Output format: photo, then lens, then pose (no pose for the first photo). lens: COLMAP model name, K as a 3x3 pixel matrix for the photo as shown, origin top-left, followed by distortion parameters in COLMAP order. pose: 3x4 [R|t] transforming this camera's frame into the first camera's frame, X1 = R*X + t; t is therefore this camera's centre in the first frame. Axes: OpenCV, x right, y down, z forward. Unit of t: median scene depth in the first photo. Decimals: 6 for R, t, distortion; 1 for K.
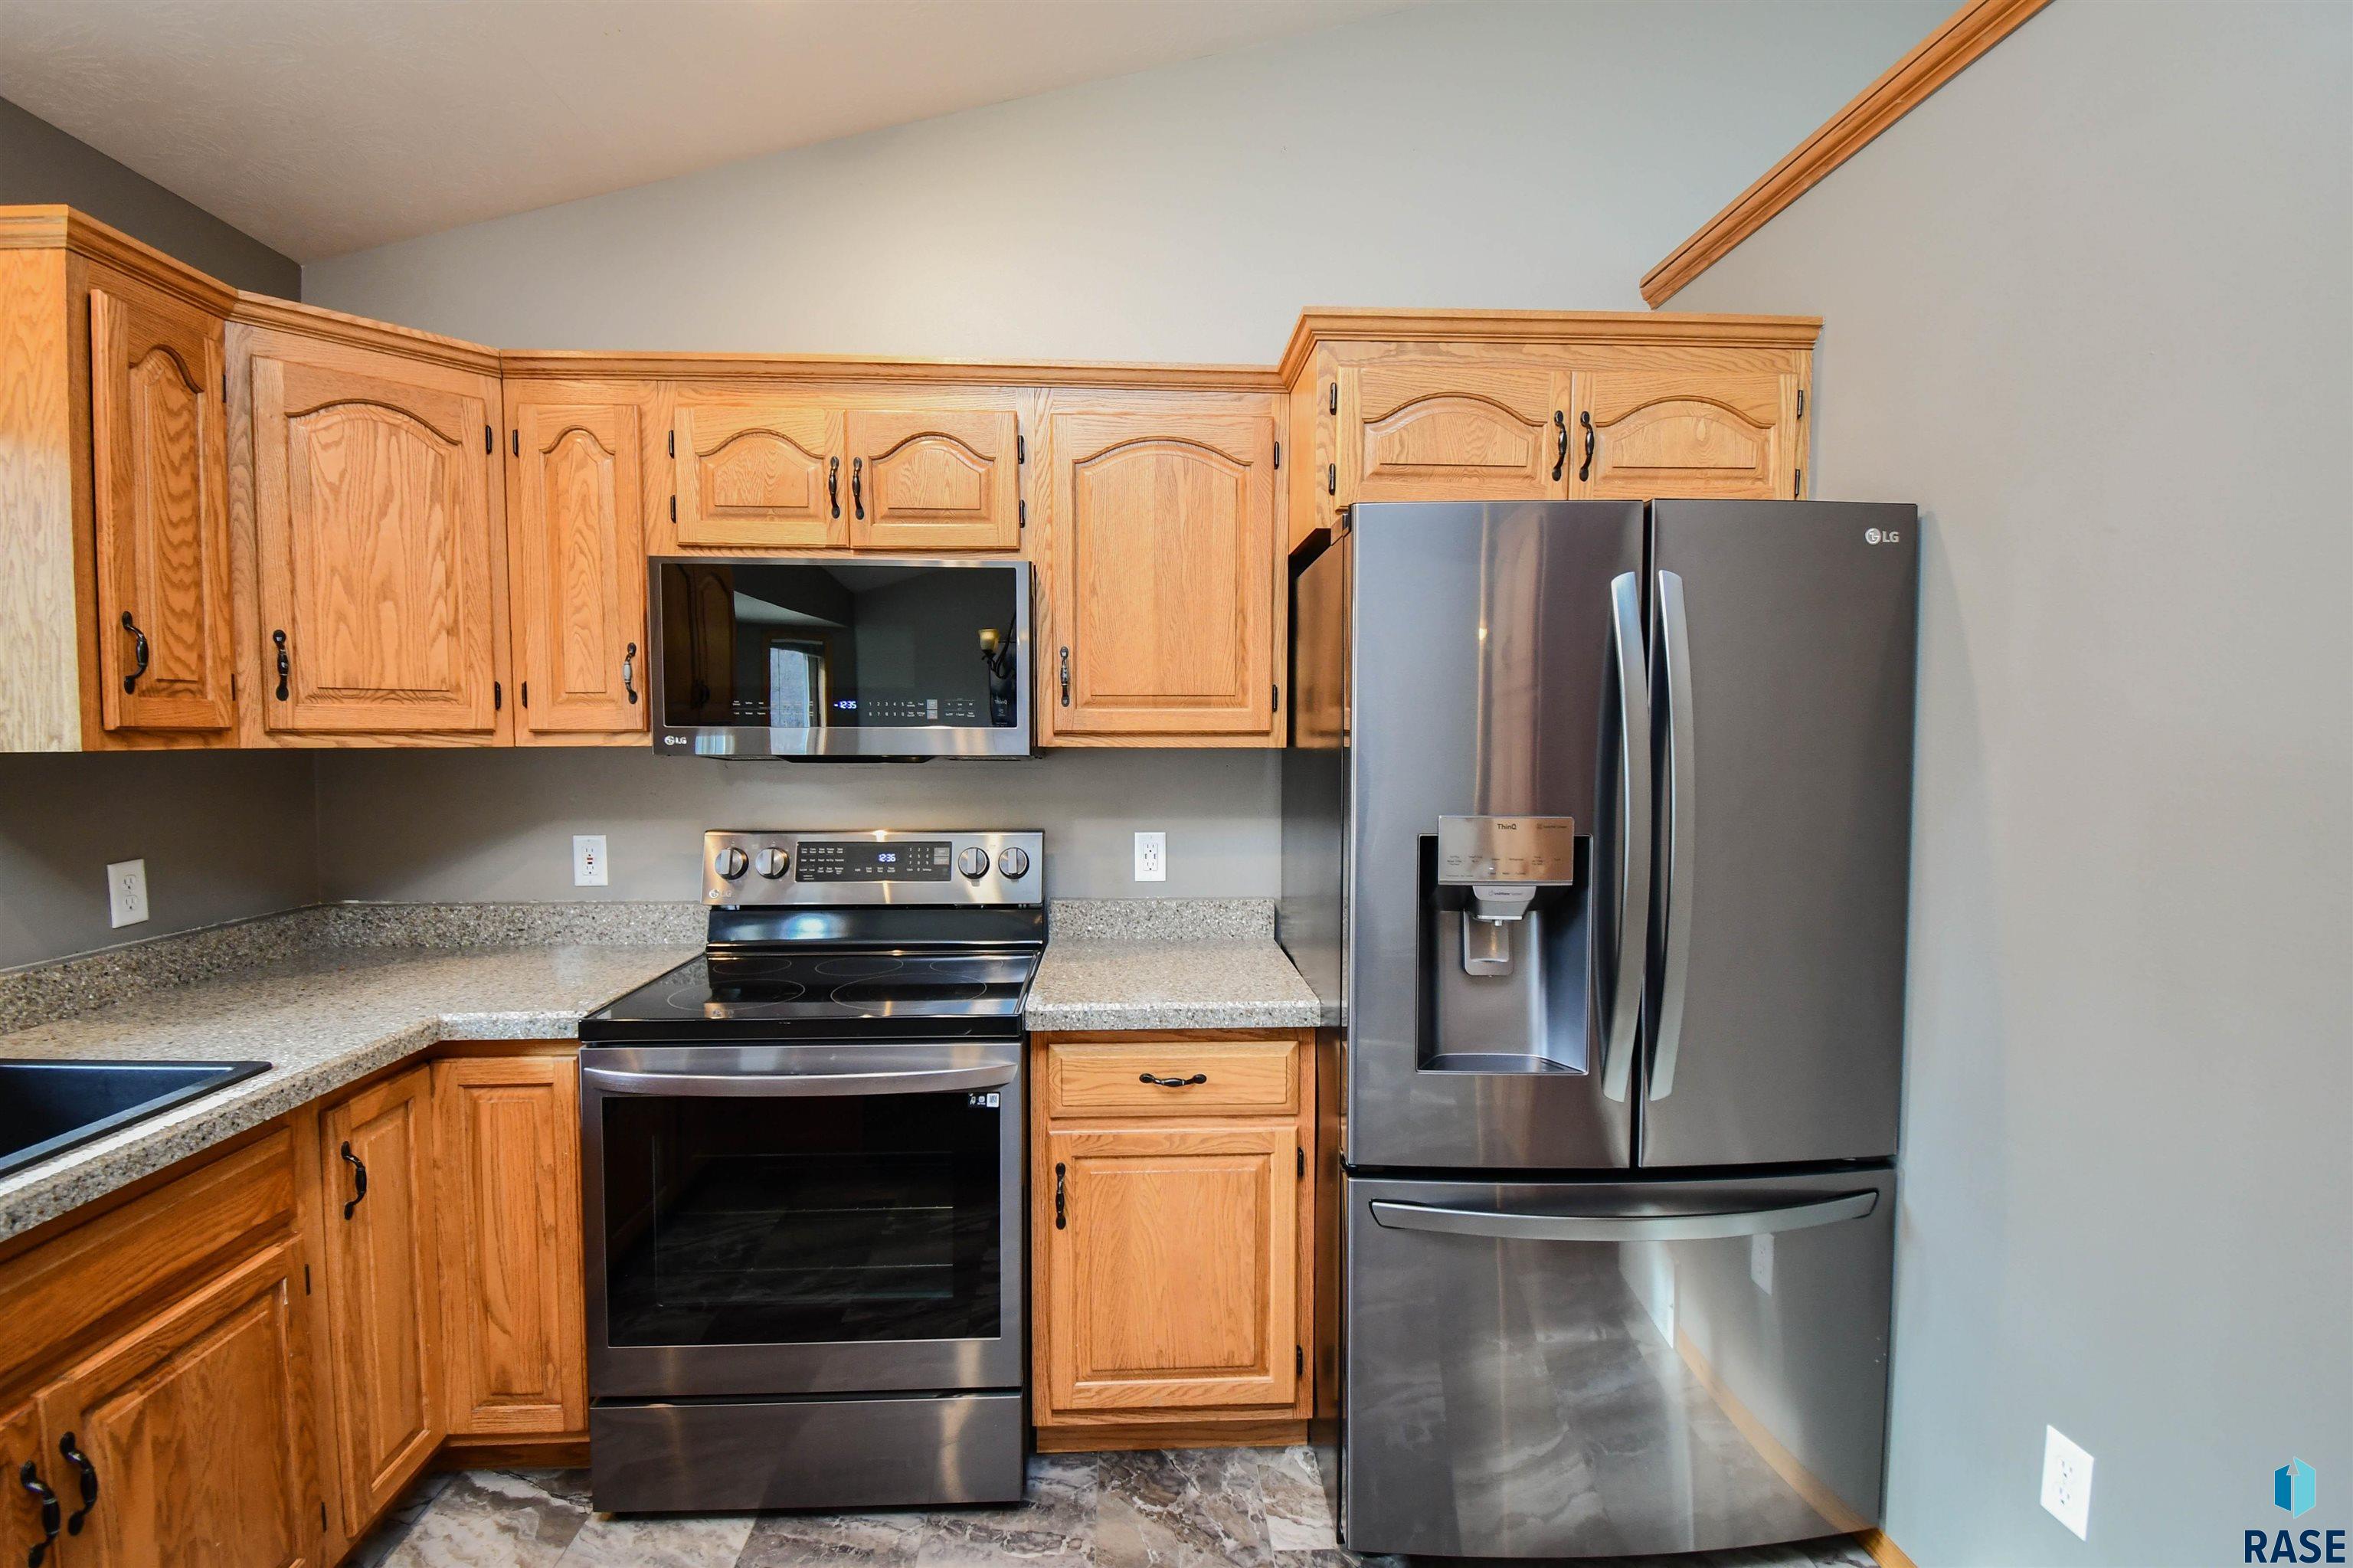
lens RADIAL K [[1043.3, 0, 1161.3], [0, 1043.3, 797.9], [0, 0, 1]] dist [0.008478, -0.019812]
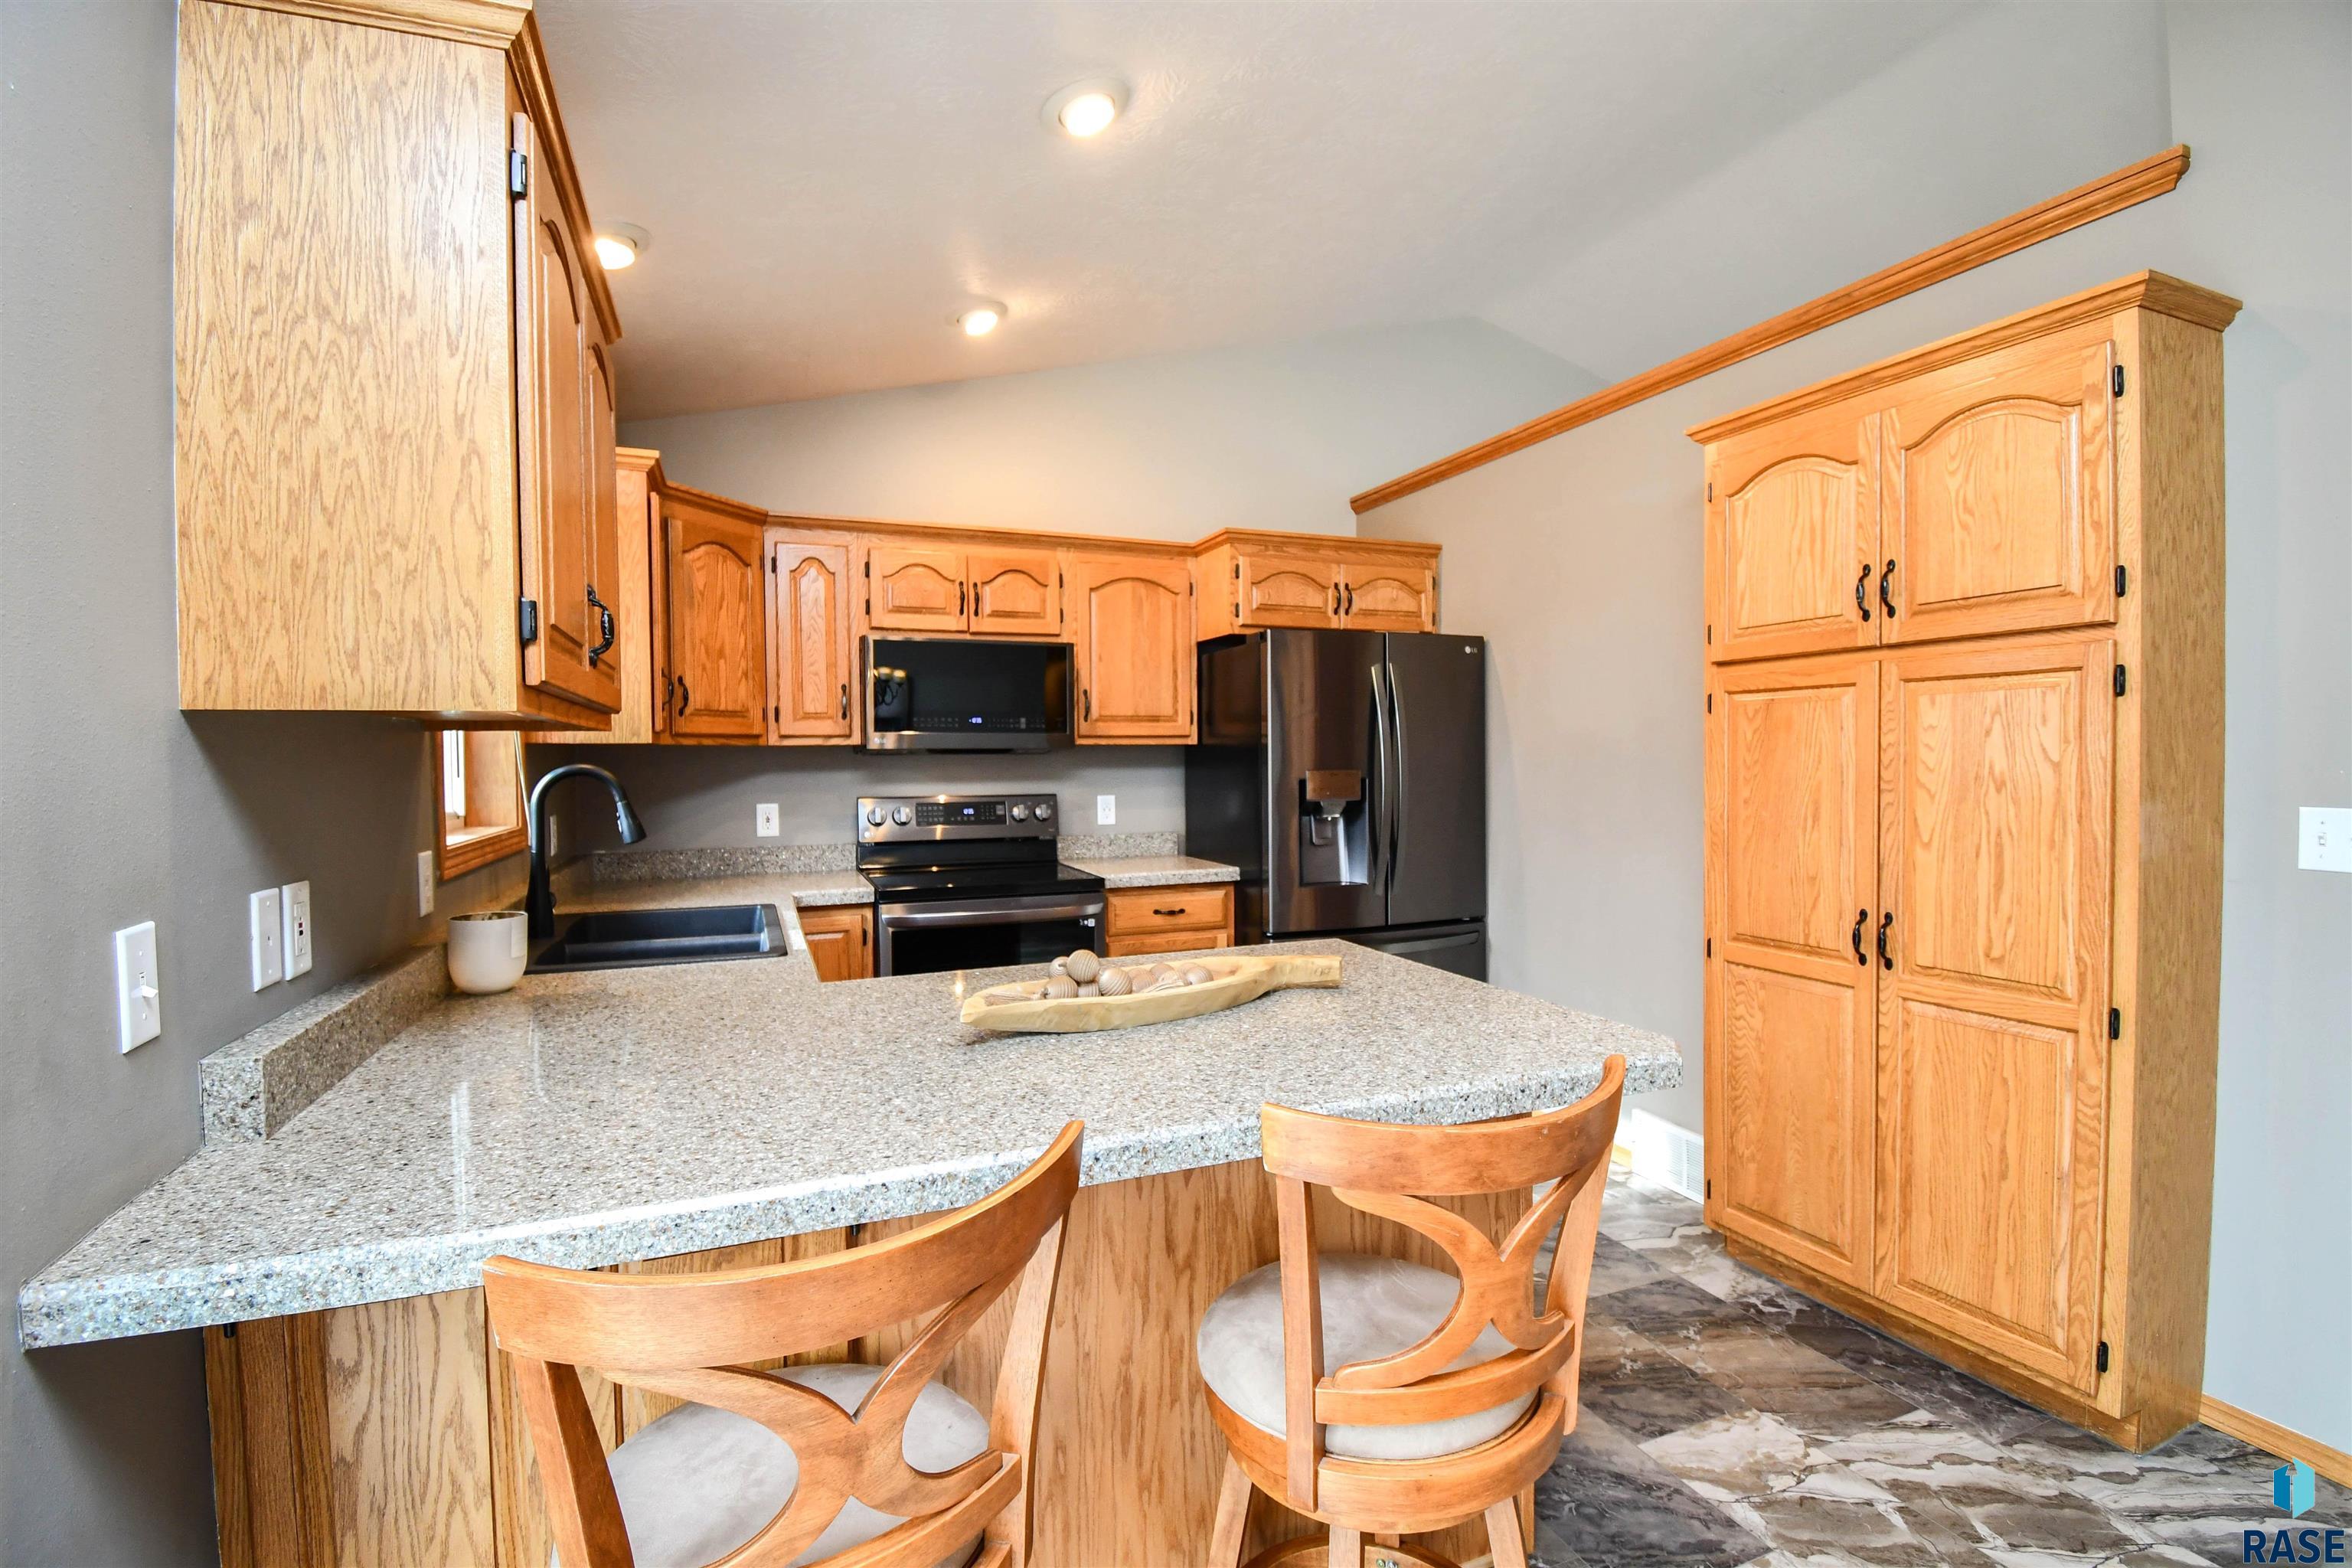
lens RADIAL K [[1042.8, 0, 1168.9], [0, 1042.8, 778.4], [0, 0, 1]] dist [0.008478, -0.019812]
pose [[0.945757, -0.014727, 0.324541, -0.609555], [0.026996, 0.999080, -0.033336, 0.083132], [-0.323751, 0.040289, 0.945284, -0.841713]]
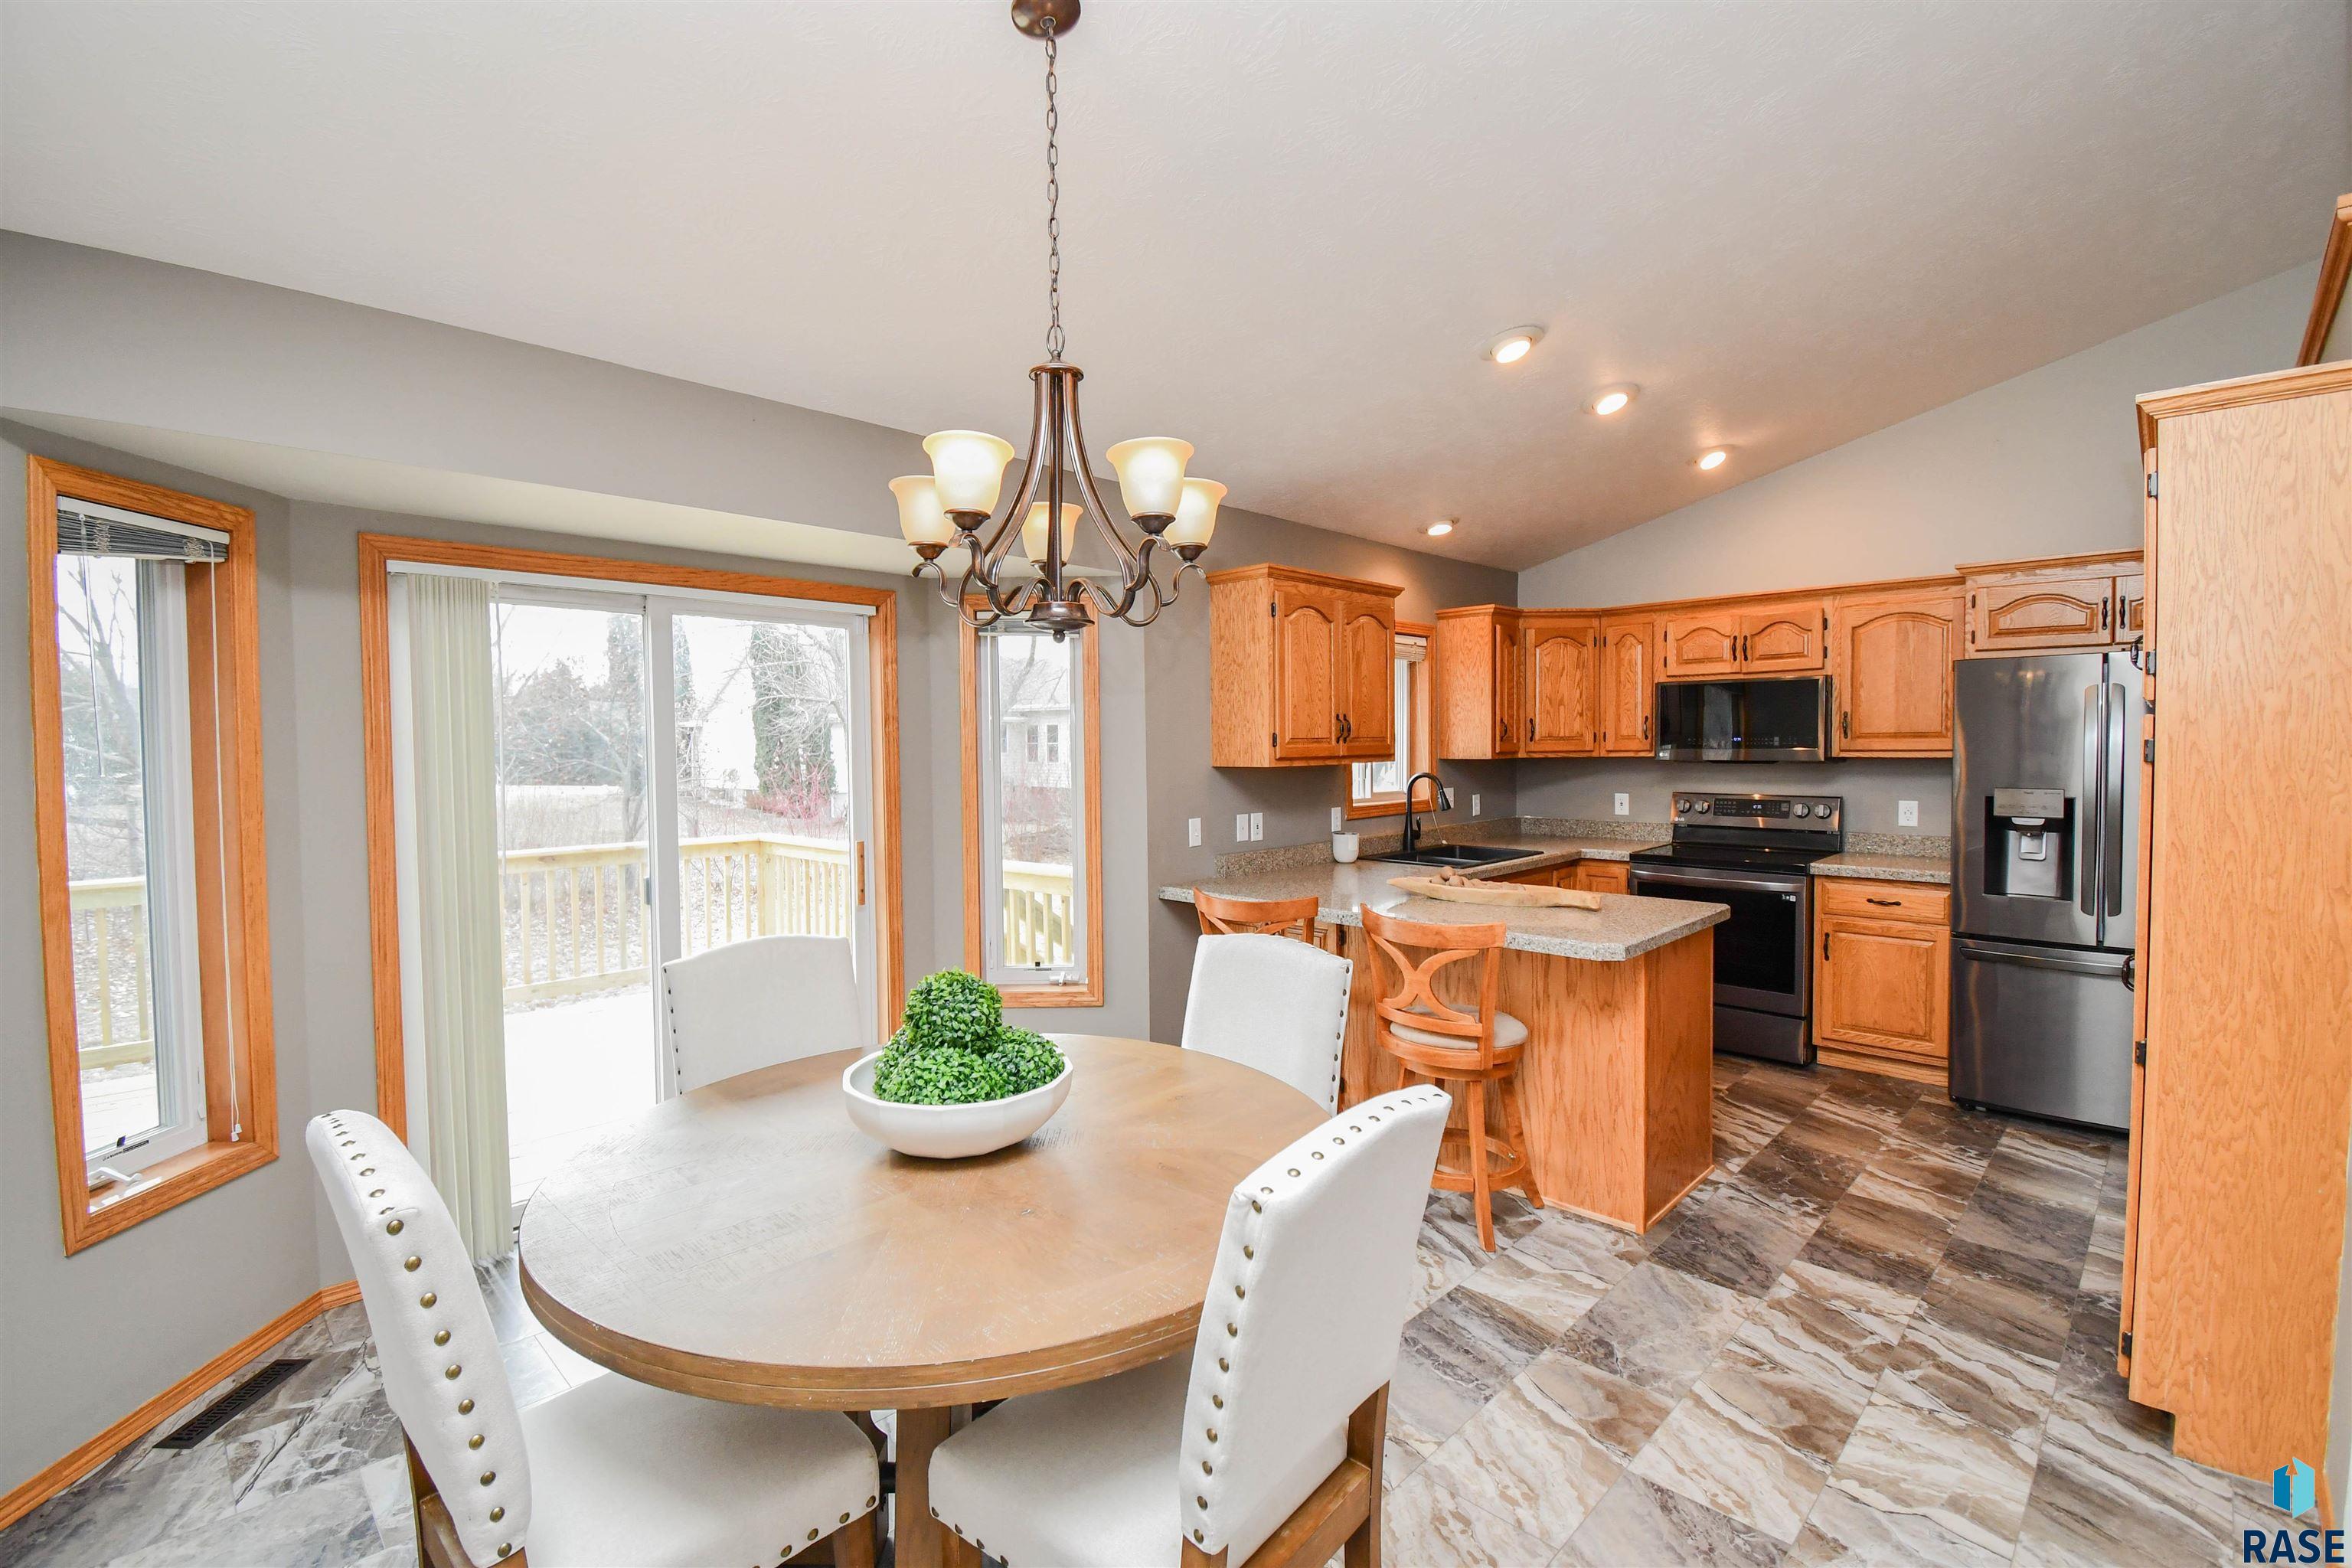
lens RADIAL K [[1042.8, 0, 1165.9], [0, 1042.8, 772.4], [0, 0, 1]] dist [0.008478, -0.019812]
pose [[0.676479, 0.014504, -0.736319, 0.618862], [-0.029617, 0.999533, -0.007521, 0.046250], [0.735866, 0.026896, 0.676592, -1.703546]]
